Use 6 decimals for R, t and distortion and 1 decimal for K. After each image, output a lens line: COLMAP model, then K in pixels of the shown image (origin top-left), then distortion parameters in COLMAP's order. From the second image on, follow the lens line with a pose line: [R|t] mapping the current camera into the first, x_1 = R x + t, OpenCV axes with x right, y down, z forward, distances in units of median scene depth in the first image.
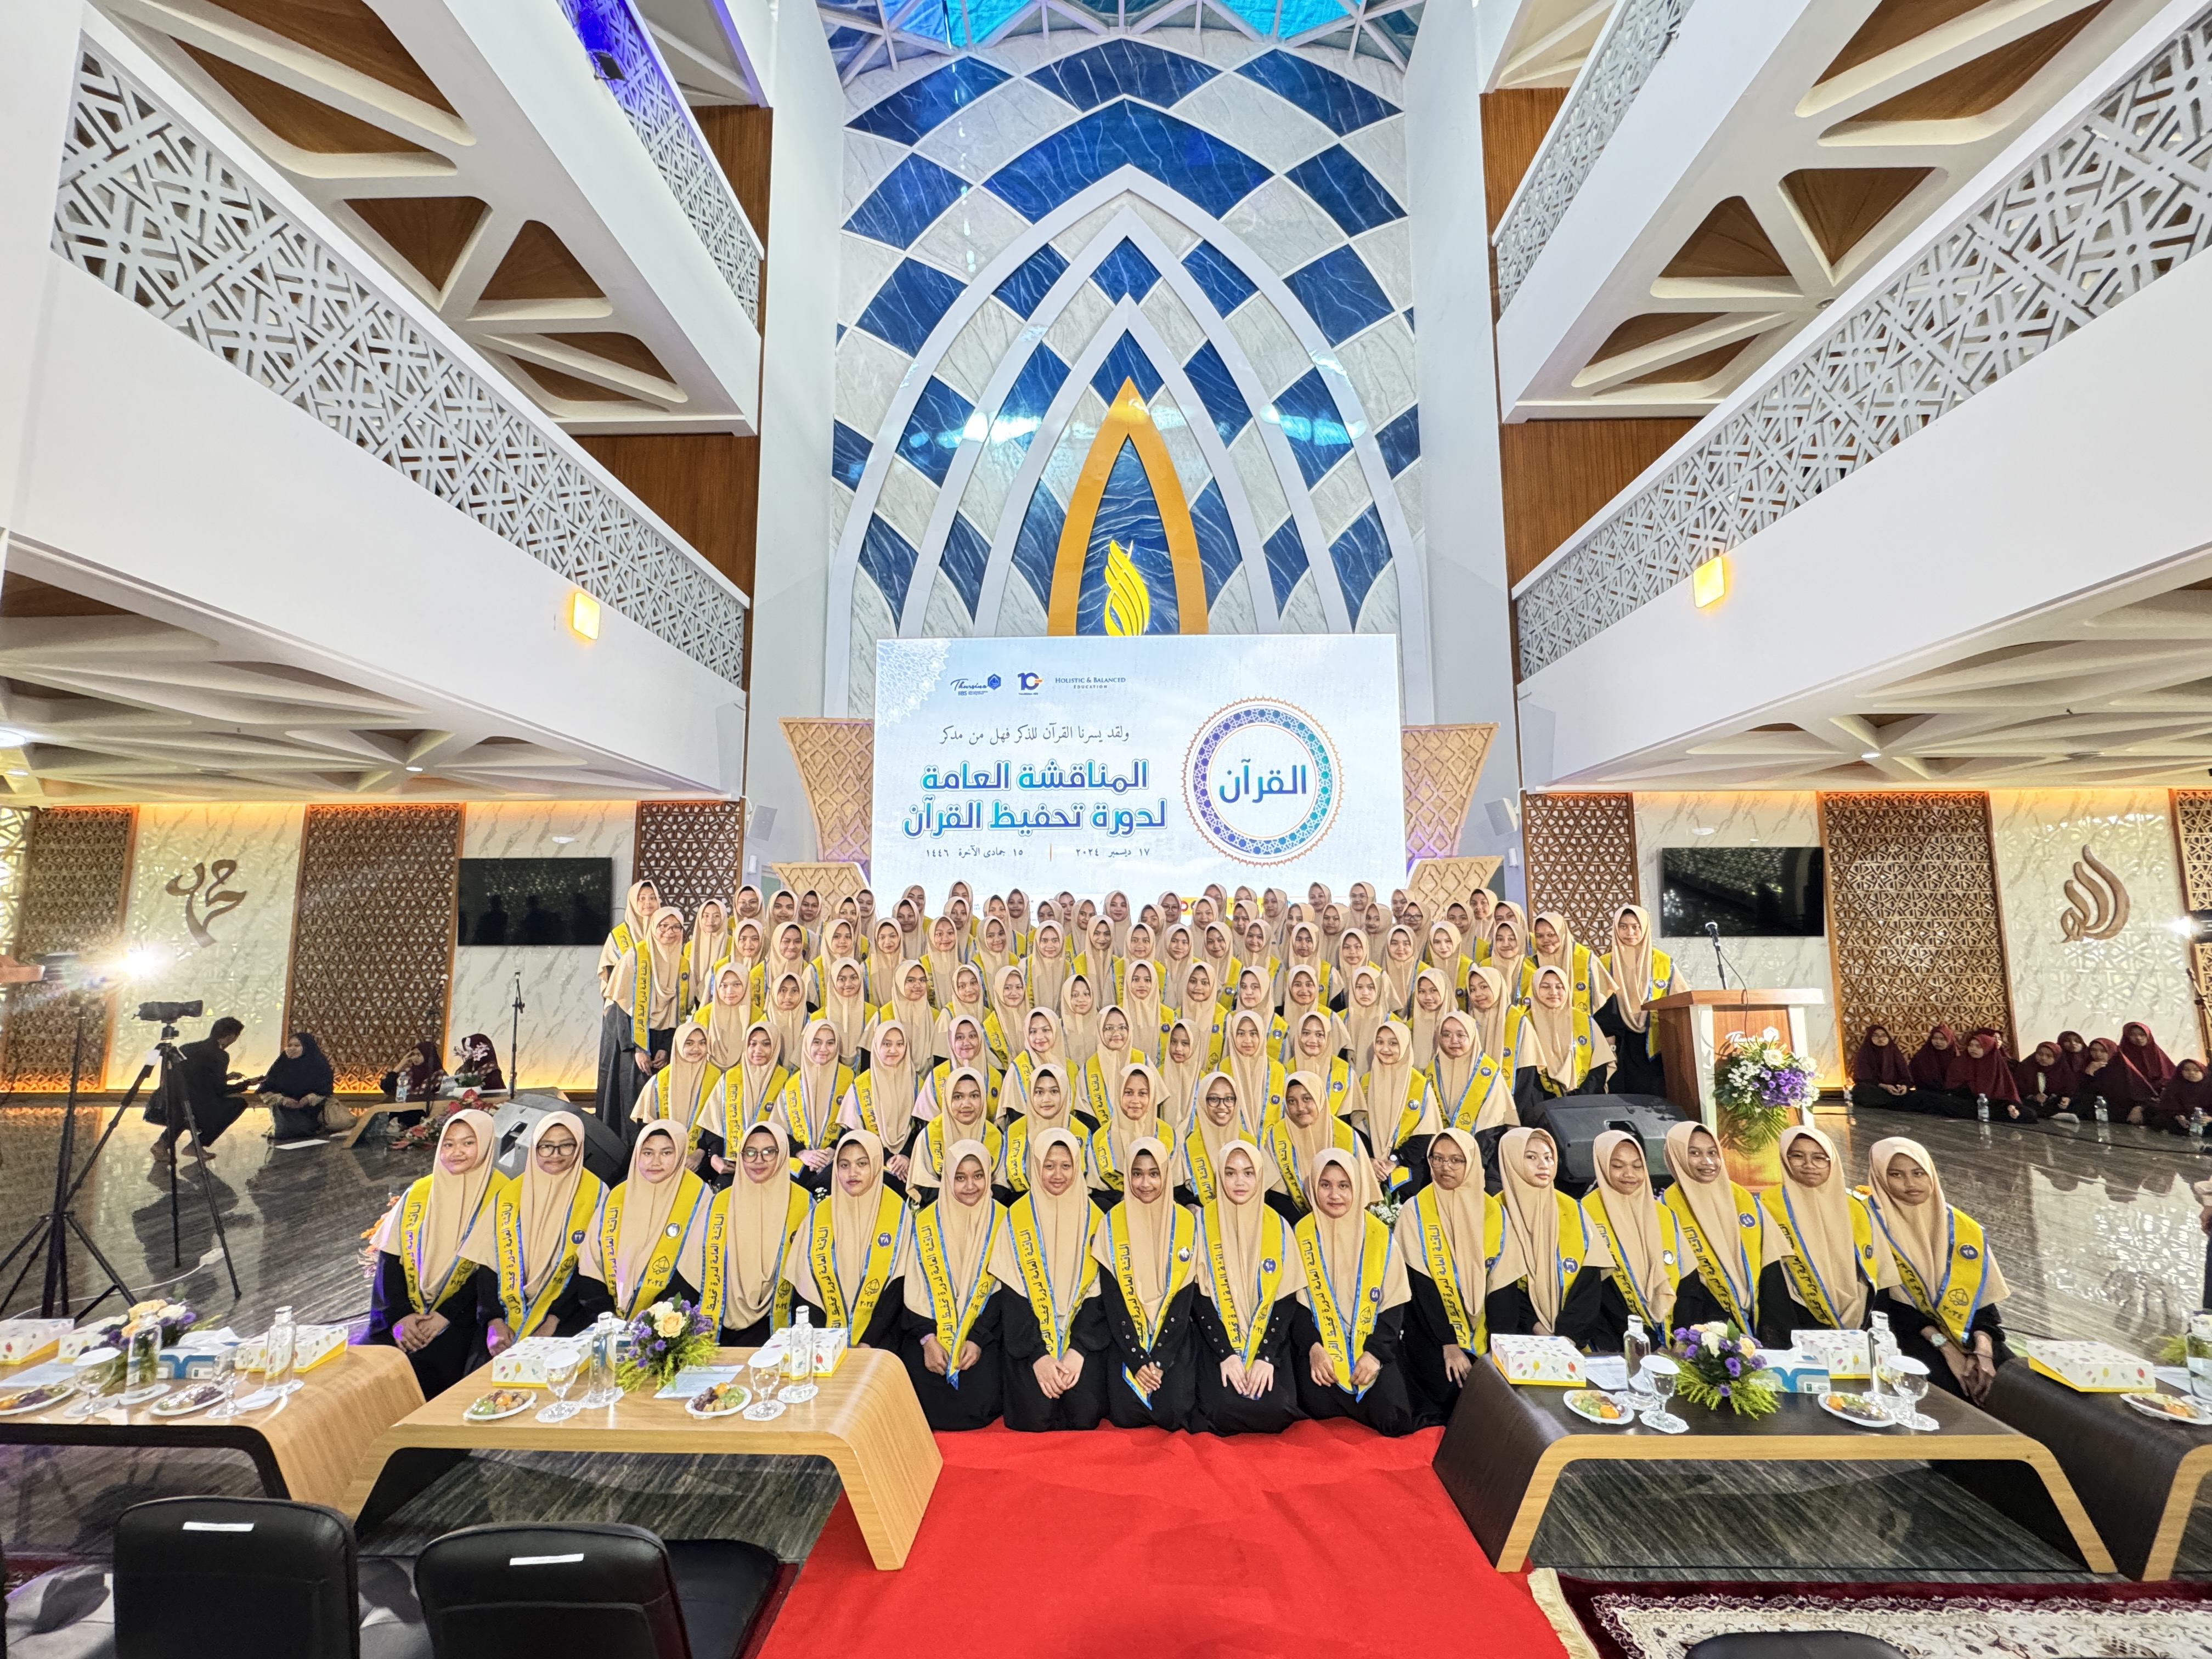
lens RADIAL K [[916.8, 0, 1106.0], [0, 916.8, 829.5], [0, 0, 1]] dist [-0.002129, -0.000262]
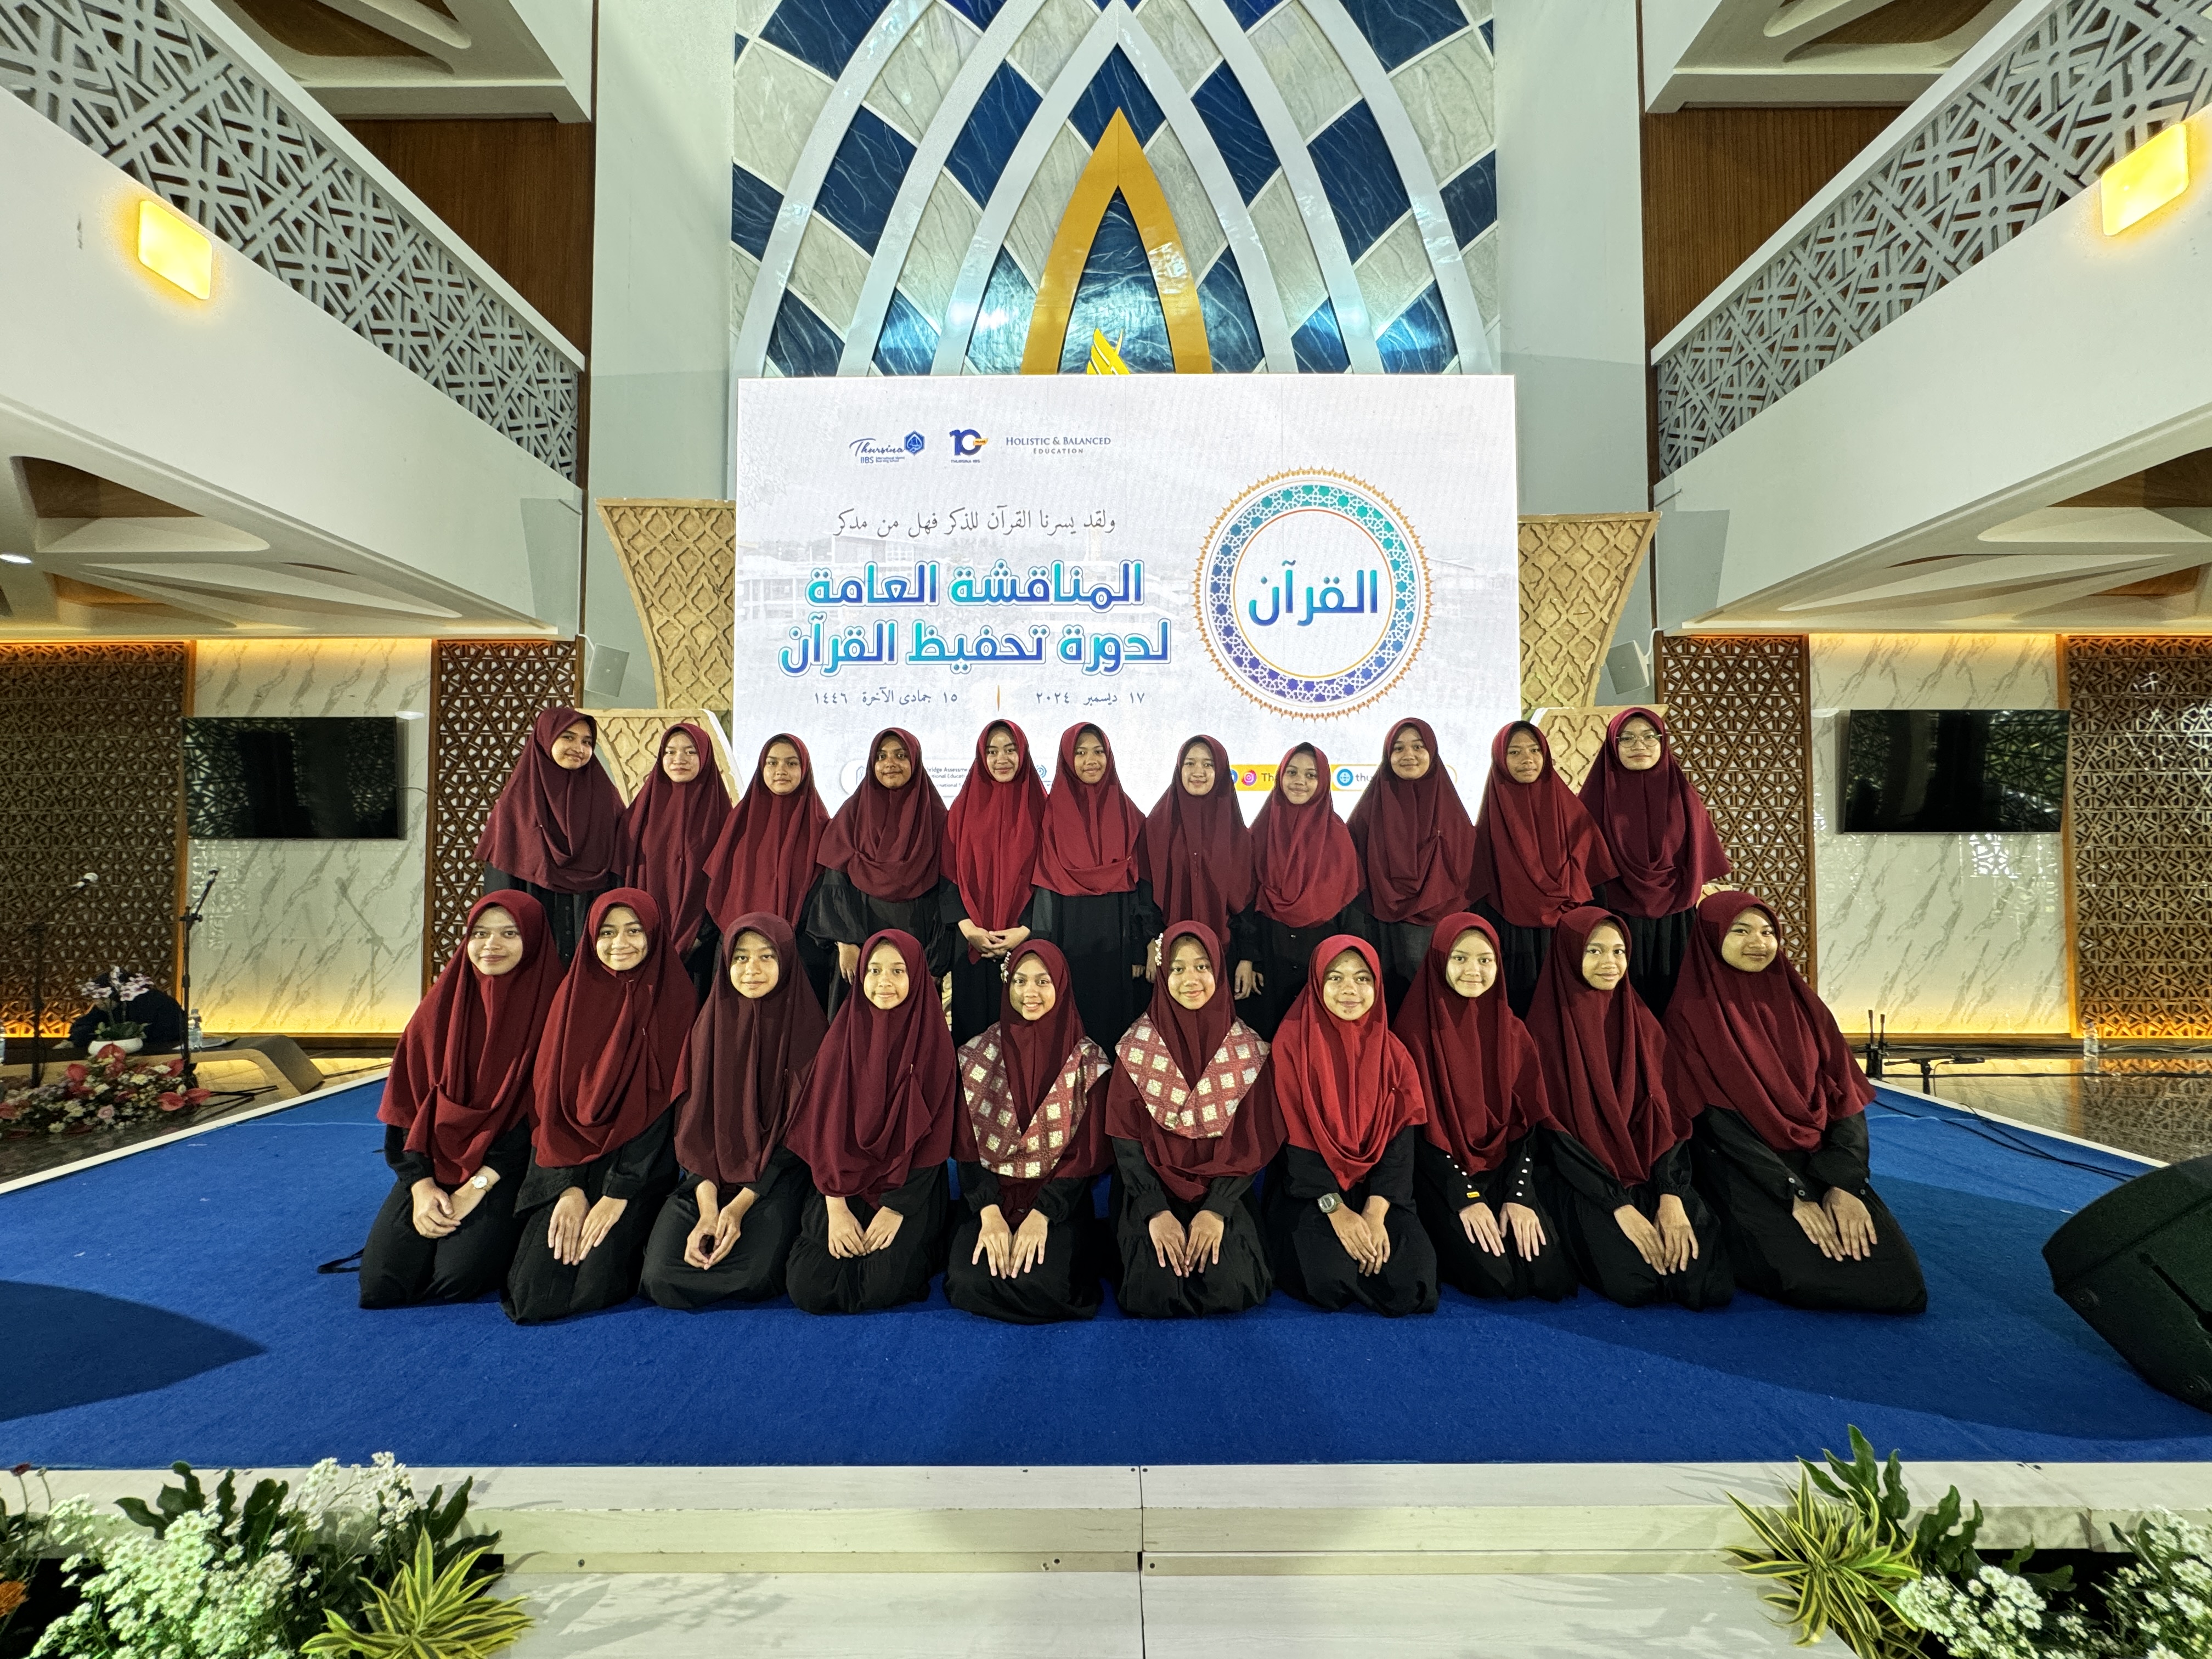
lens RADIAL K [[879.4, 0, 1106.0], [0, 879.4, 829.5], [0, 0, 1]] dist [-0.002847, -0.000665]
pose [[0.999915, 0.004338, 0.012306, 0.010579], [-0.005311, 0.996763, 0.080217, 0.064220], [-0.011918, -0.080275, 0.996701, 0.319278]]
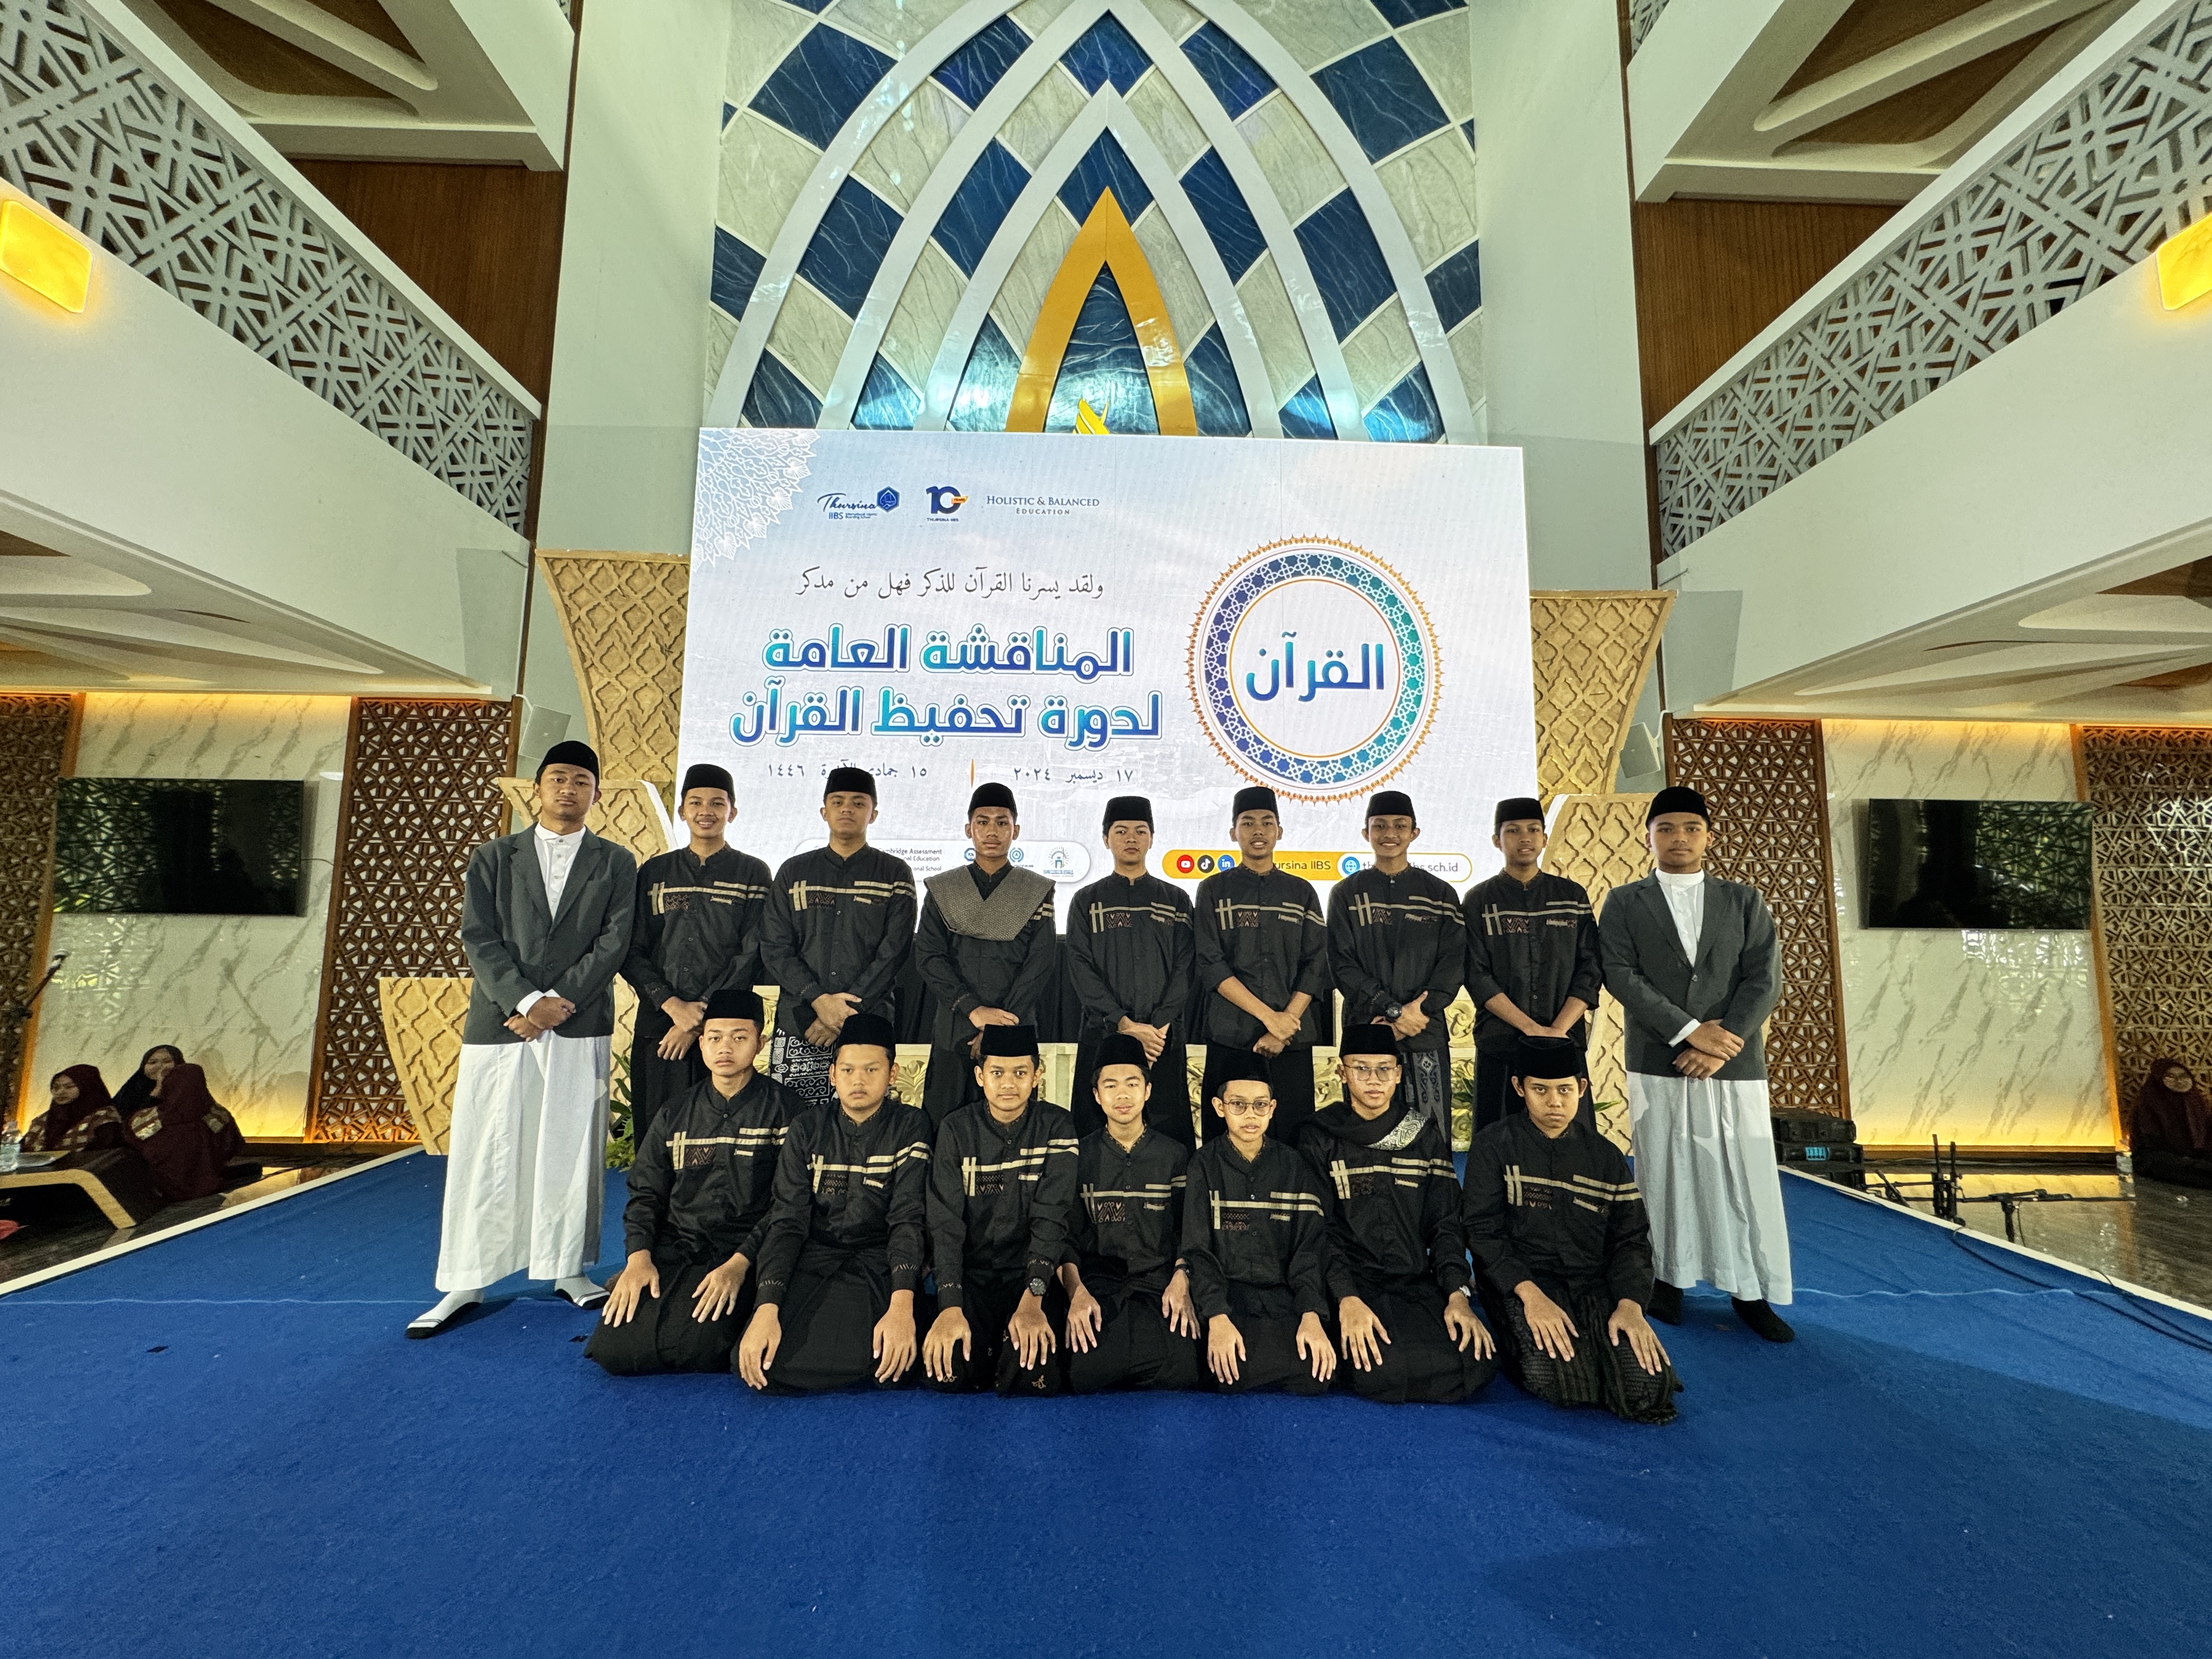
lens RADIAL K [[879.4, 0, 1106.0], [0, 879.4, 829.5], [0, 0, 1]] dist [-0.002847, -0.000665]
pose [[0.998912, 0.020245, 0.042005, 0.004877], [-0.020475, 0.999778, 0.005046, 0.053675], [-0.041893, -0.005900, 0.999105, 0.376530]]
